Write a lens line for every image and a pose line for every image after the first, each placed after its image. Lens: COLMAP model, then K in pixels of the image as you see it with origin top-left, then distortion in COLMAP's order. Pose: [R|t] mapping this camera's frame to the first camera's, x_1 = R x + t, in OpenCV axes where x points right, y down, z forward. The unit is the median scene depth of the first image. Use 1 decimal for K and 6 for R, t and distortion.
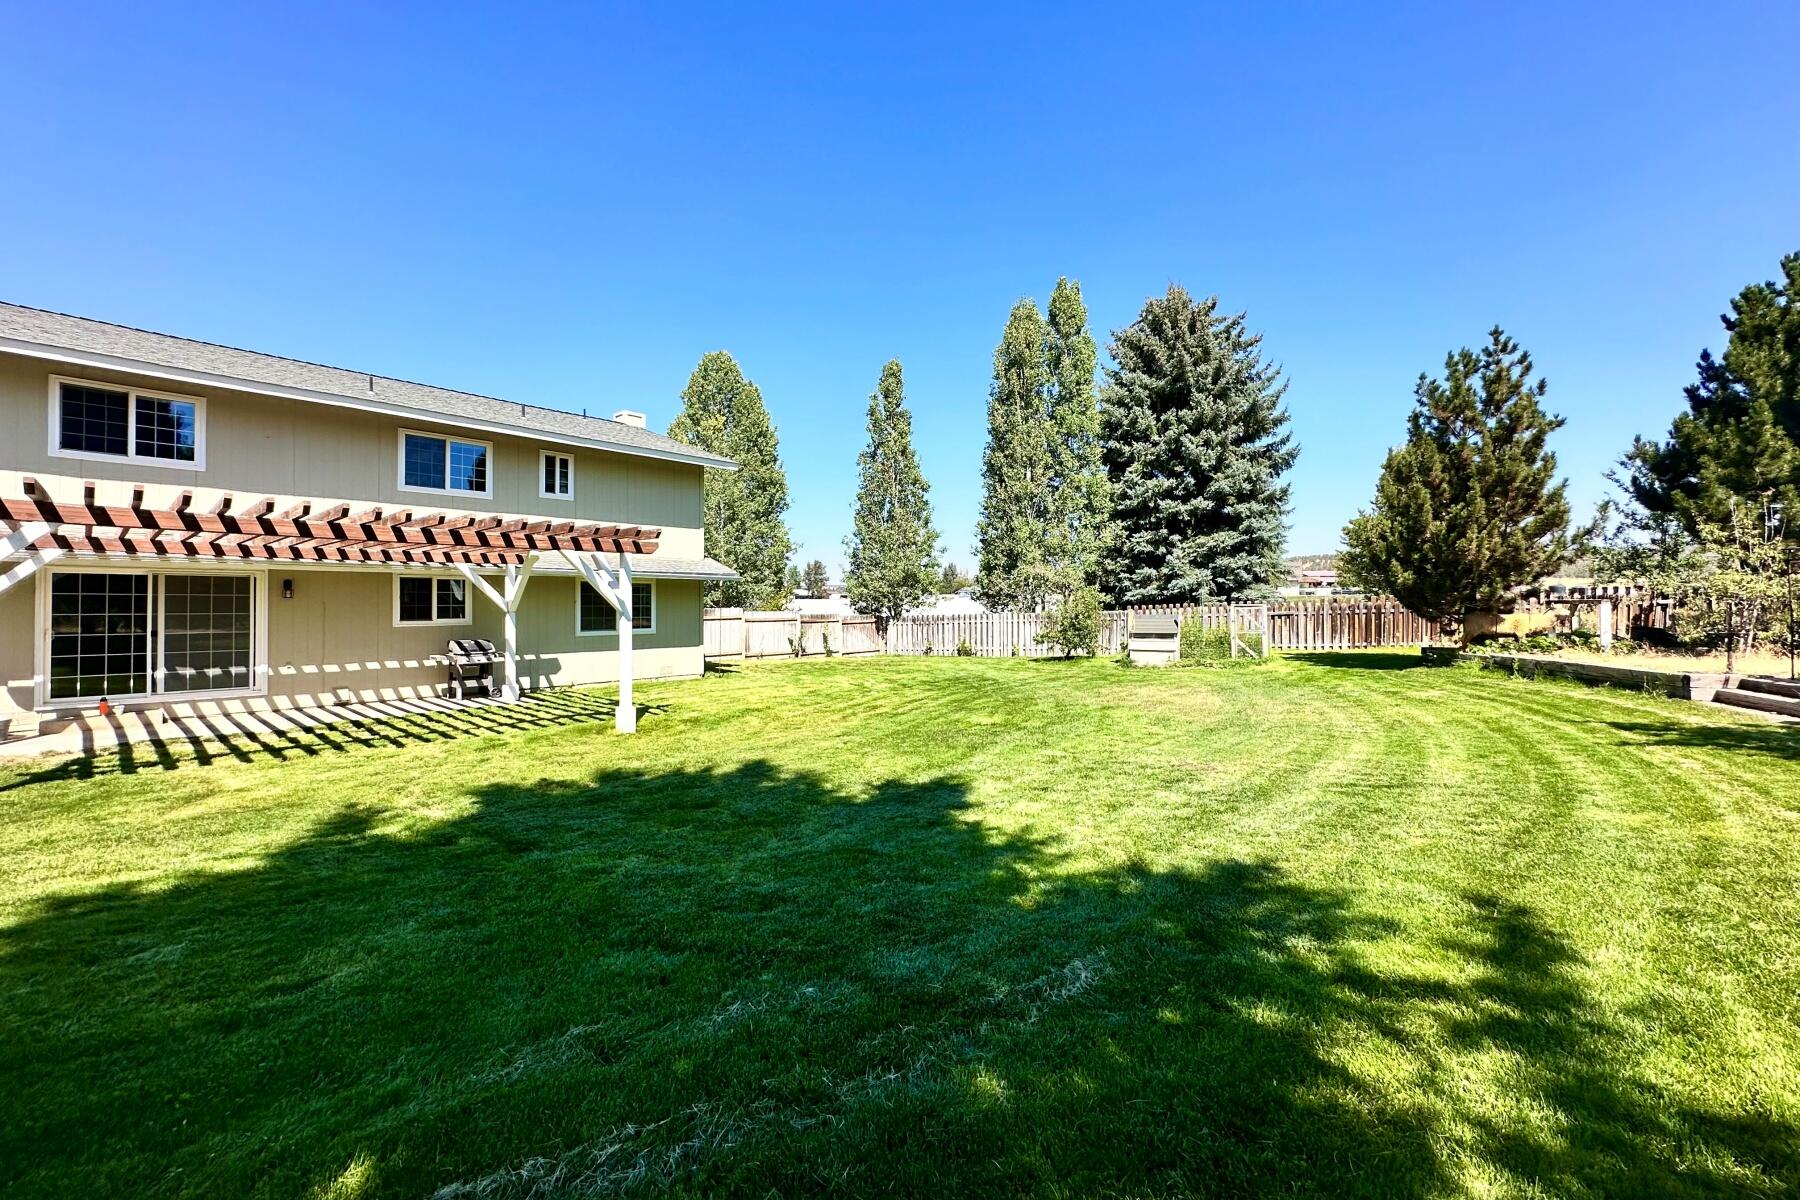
lens RADIAL K [[725.5, 0, 901.6], [0, 725.5, 597.5], [0, 0, 1]] dist [-0.002261, 0.001004]
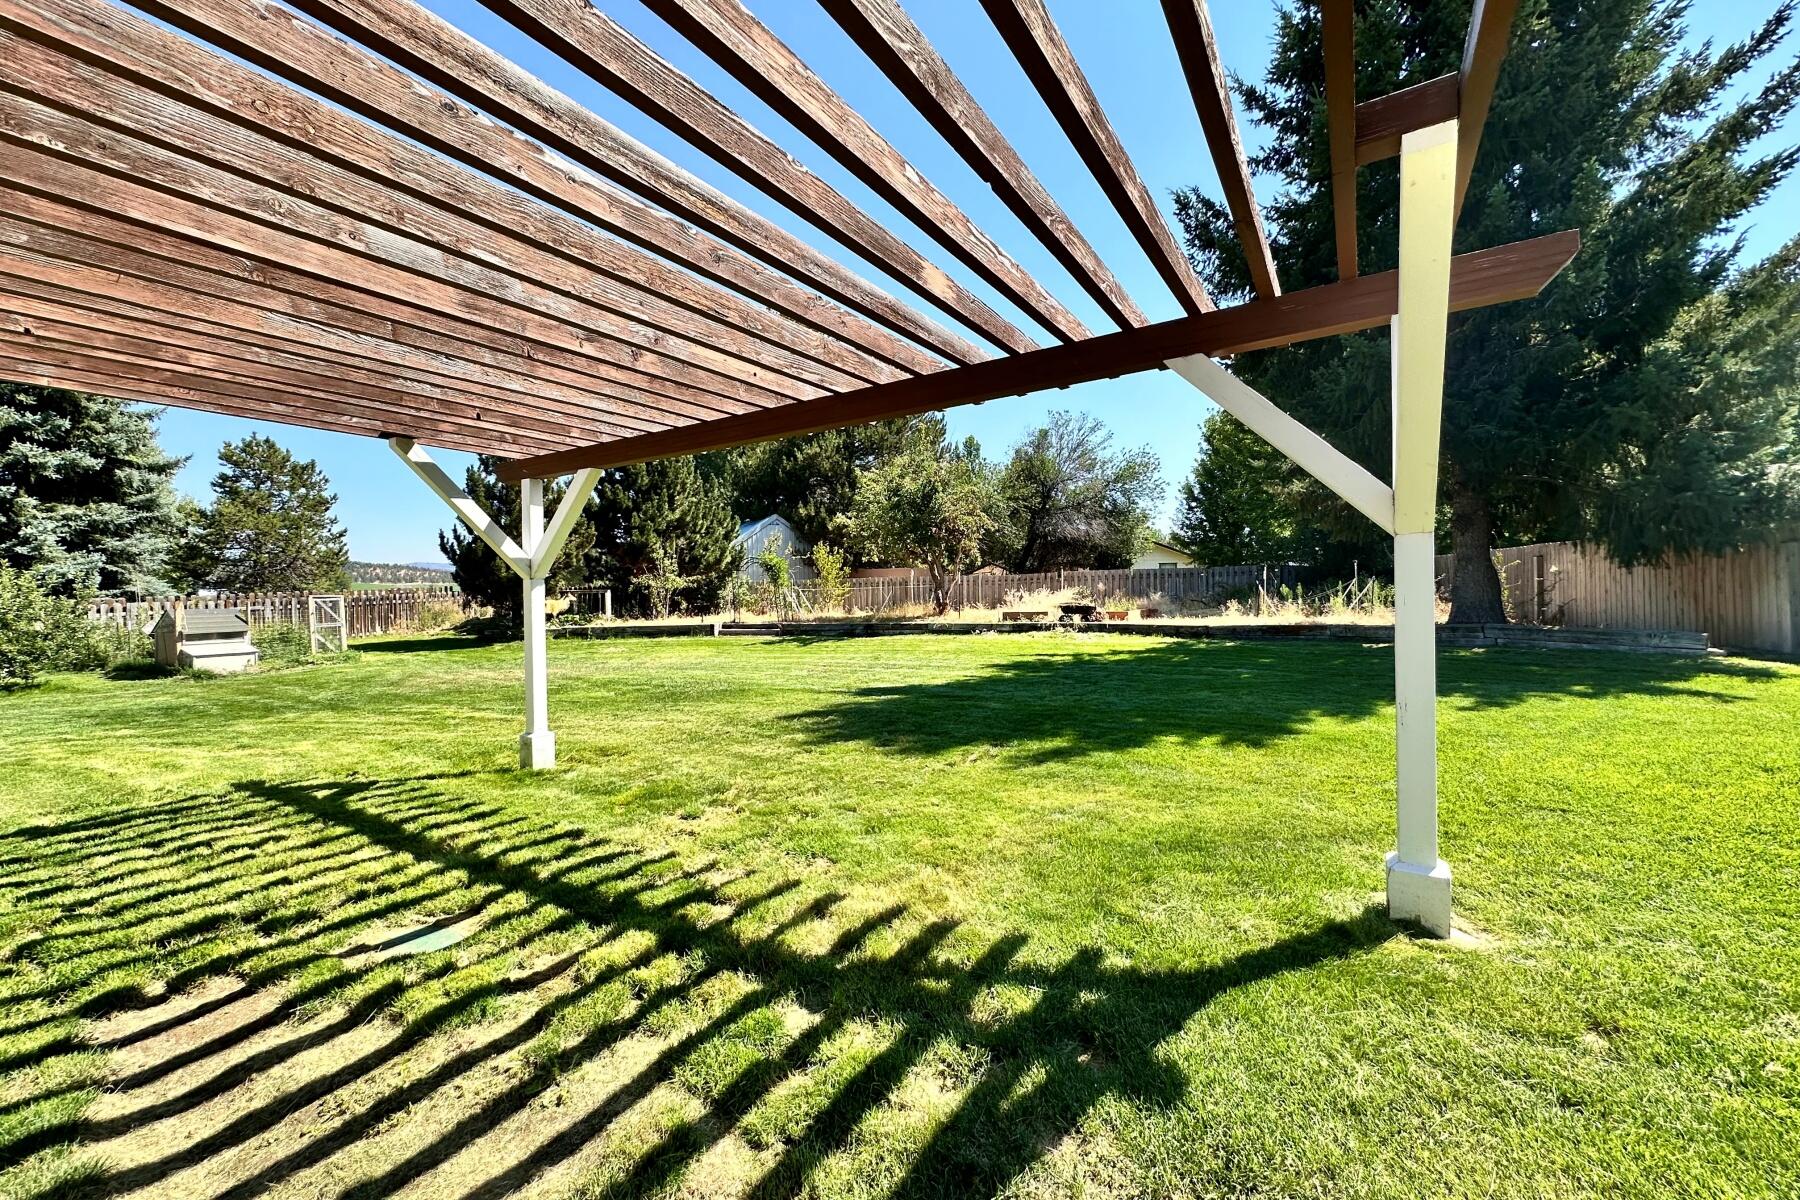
lens RADIAL K [[725.5, 0, 899.2], [0, 725.5, 600.6], [0, 0, 1]] dist [-0.002261, 0.001004]
pose [[-0.175310, 0.004700, 0.984502, -0.825252], [0.011906, 0.999926, -0.002653, 0.040004], [-0.984441, 0.011257, -0.175353, 0.651602]]
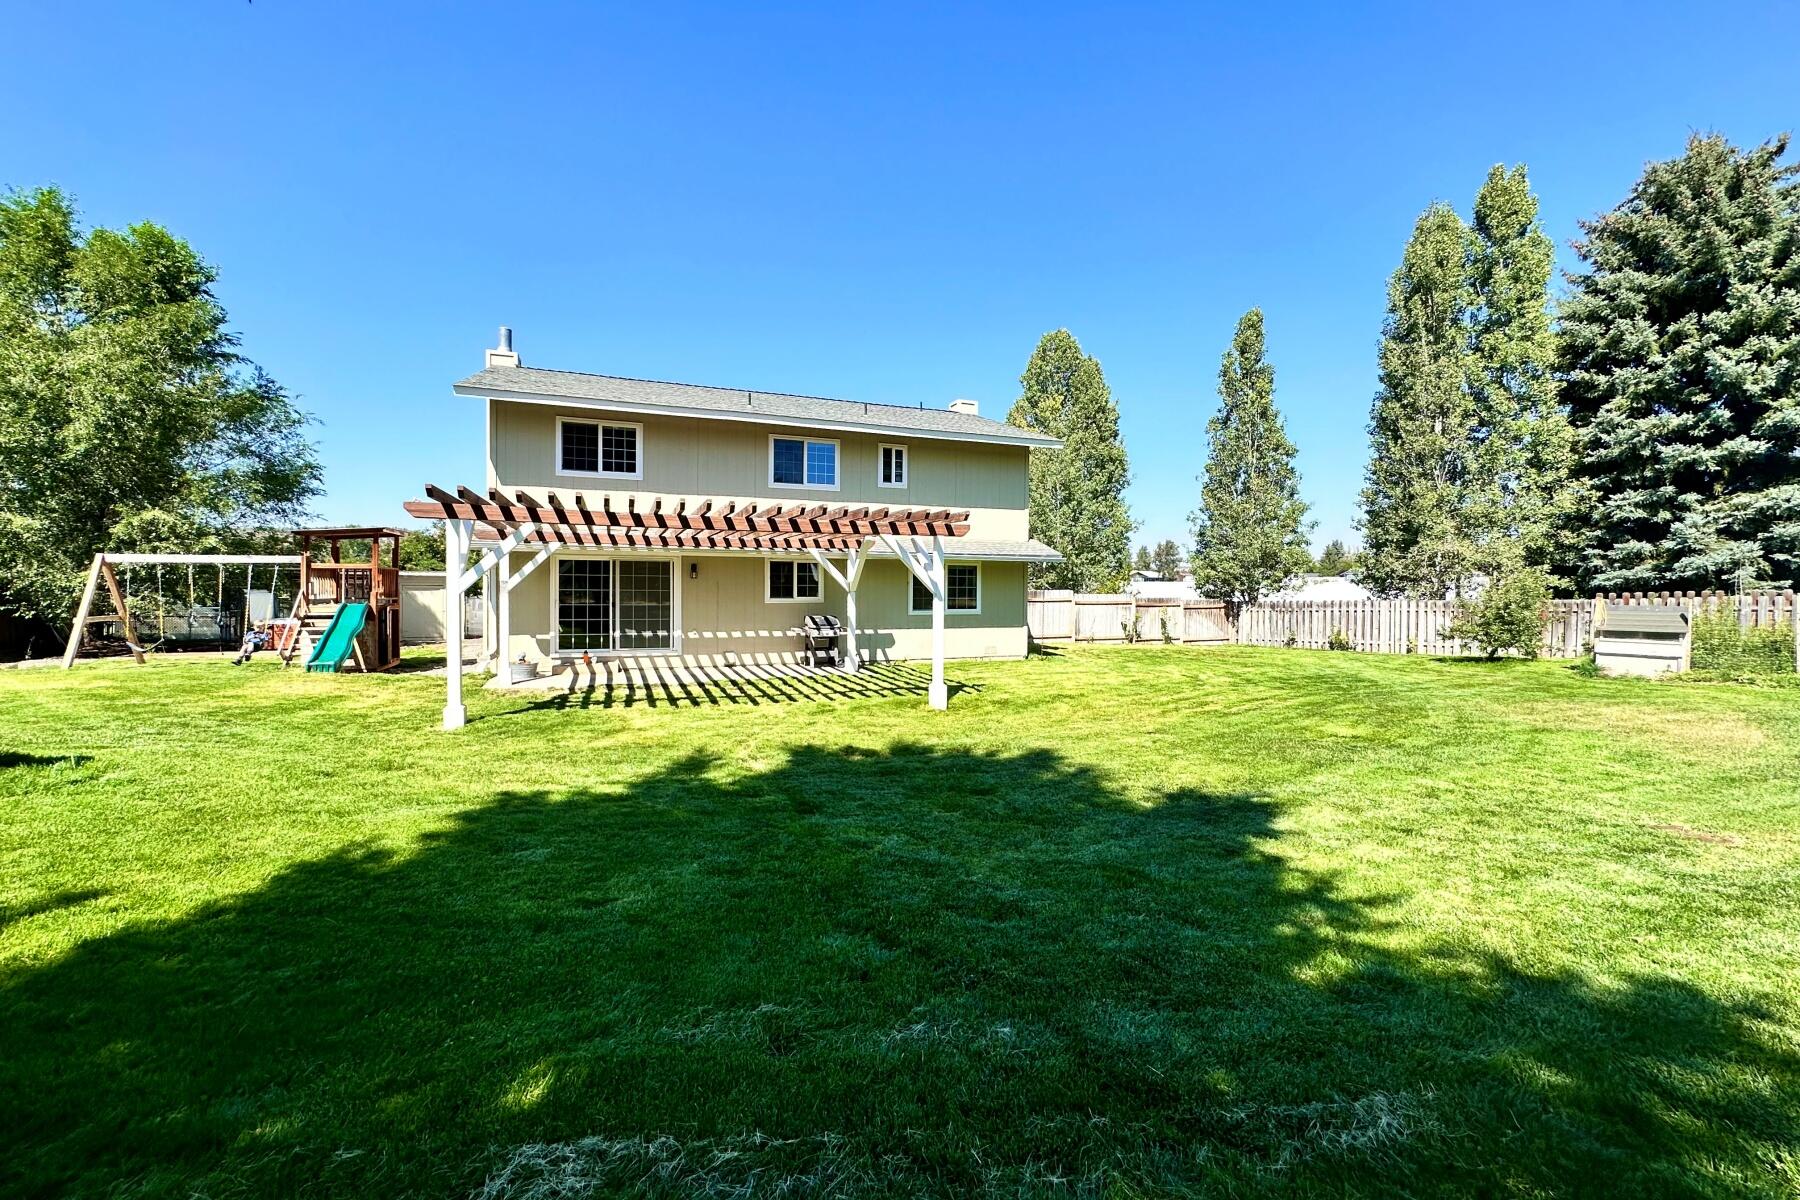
lens RADIAL K [[725.5, 0, 901.4], [0, 725.5, 595.4], [0, 0, 1]] dist [-0.002261, 0.001004]
pose [[0.889598, 0.014418, -0.456518, 0.036008], [-0.004440, 0.999727, 0.022923, 0.000309], [0.456724, -0.018365, 0.889419, 0.042874]]
